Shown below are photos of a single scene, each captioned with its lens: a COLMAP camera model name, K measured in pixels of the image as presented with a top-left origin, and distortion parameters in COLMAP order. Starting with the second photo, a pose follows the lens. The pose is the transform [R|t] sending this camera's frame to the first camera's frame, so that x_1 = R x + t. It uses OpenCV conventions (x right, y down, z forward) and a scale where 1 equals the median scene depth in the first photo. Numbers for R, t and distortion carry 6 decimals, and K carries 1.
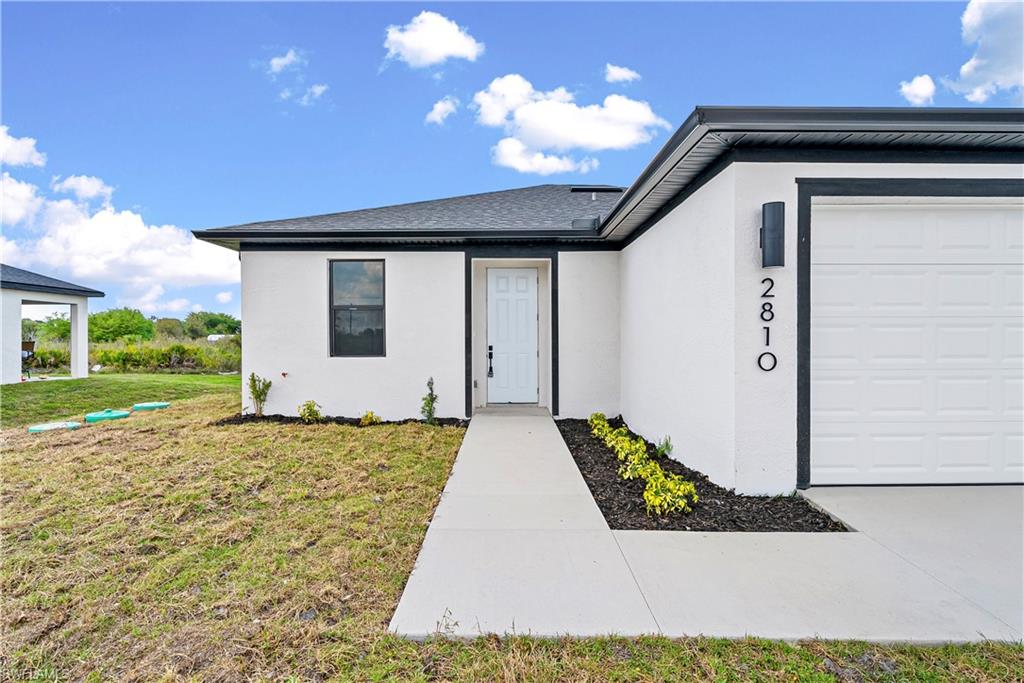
lens RADIAL K [[509.9, 0, 510.7], [0, 509.9, 341.6], [0, 0, 1]] dist [0.006510, 0.000315]
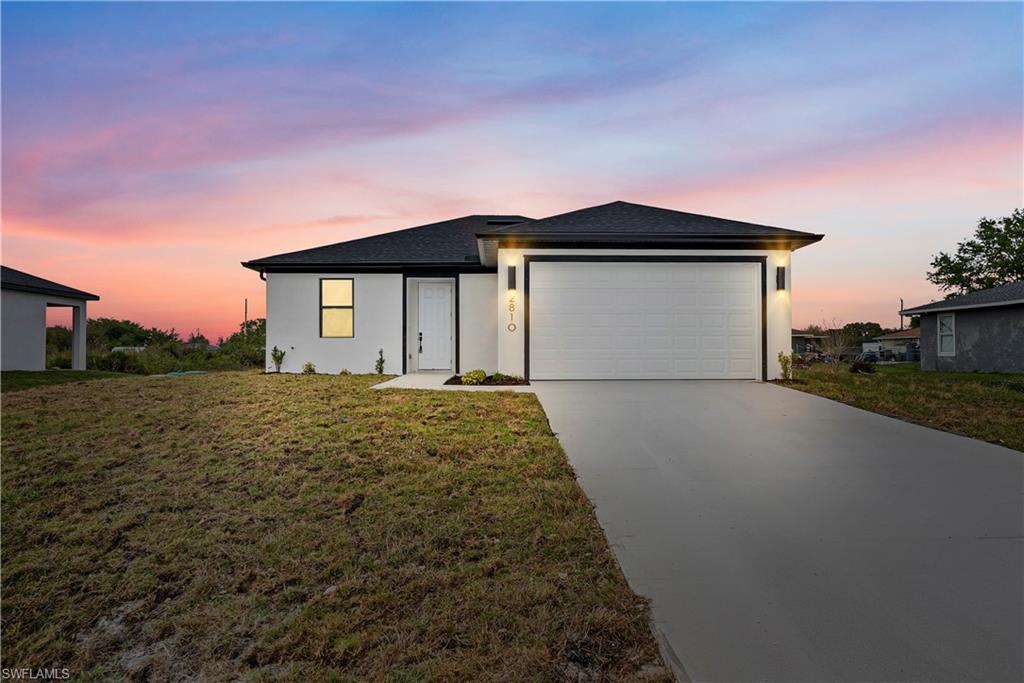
lens RADIAL K [[724.3, 0, 513.5], [0, 724.3, 341.9], [0, 0, 1]] dist [0.003275, 0.000085]
pose [[0.999931, 0.002164, 0.011567, 0.240610], [-0.001810, 0.999532, -0.030551, 0.113610], [-0.011628, 0.030528, 0.999466, -1.331810]]
